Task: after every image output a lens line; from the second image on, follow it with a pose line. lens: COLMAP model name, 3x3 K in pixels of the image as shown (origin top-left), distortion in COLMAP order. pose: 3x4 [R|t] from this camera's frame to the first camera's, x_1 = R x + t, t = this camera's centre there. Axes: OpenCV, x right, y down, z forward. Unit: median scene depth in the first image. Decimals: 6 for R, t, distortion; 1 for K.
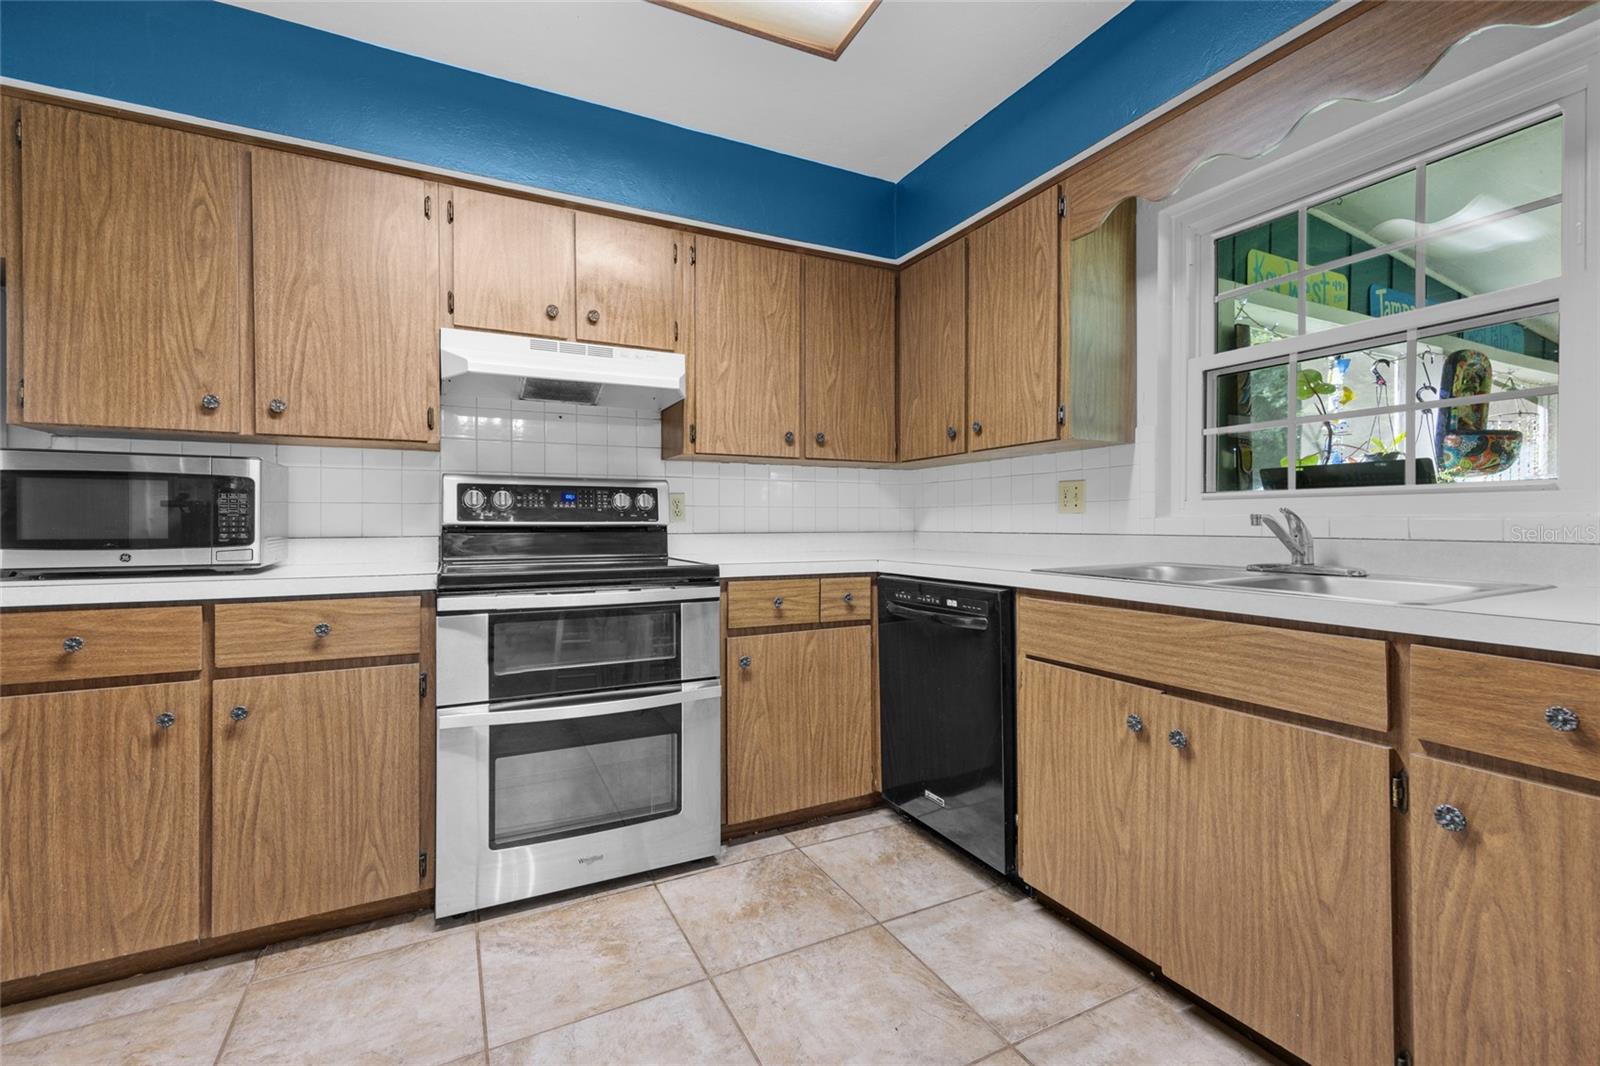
lens RADIAL K [[642.9, 0, 792.9], [0, 642.9, 524.4], [0, 0, 1]] dist [-0.000991, -0.000058]
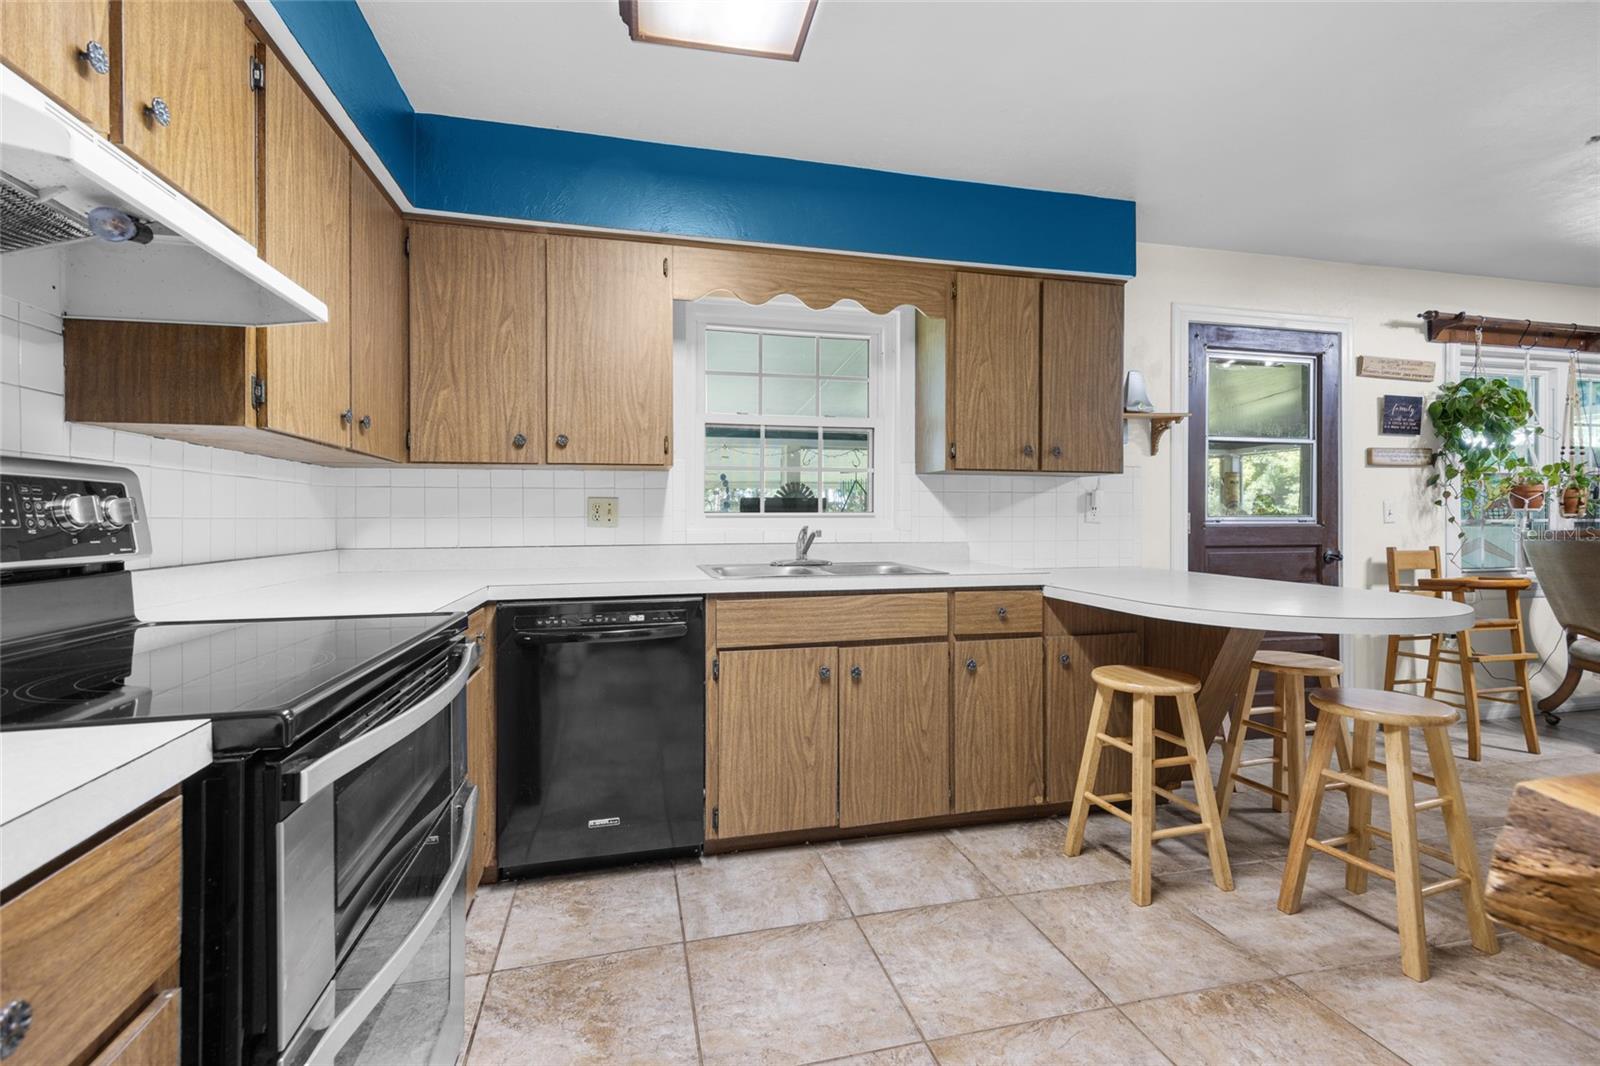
lens RADIAL K [[642.9, 0, 792.9], [0, 642.9, 524.4], [0, 0, 1]] dist [-0.000991, -0.000058]
pose [[0.281305, -0.006020, 0.959599, -0.810913], [0.008956, 0.999953, 0.003648, -0.034938], [-0.959576, 0.007568, 0.281346, 0.575130]]
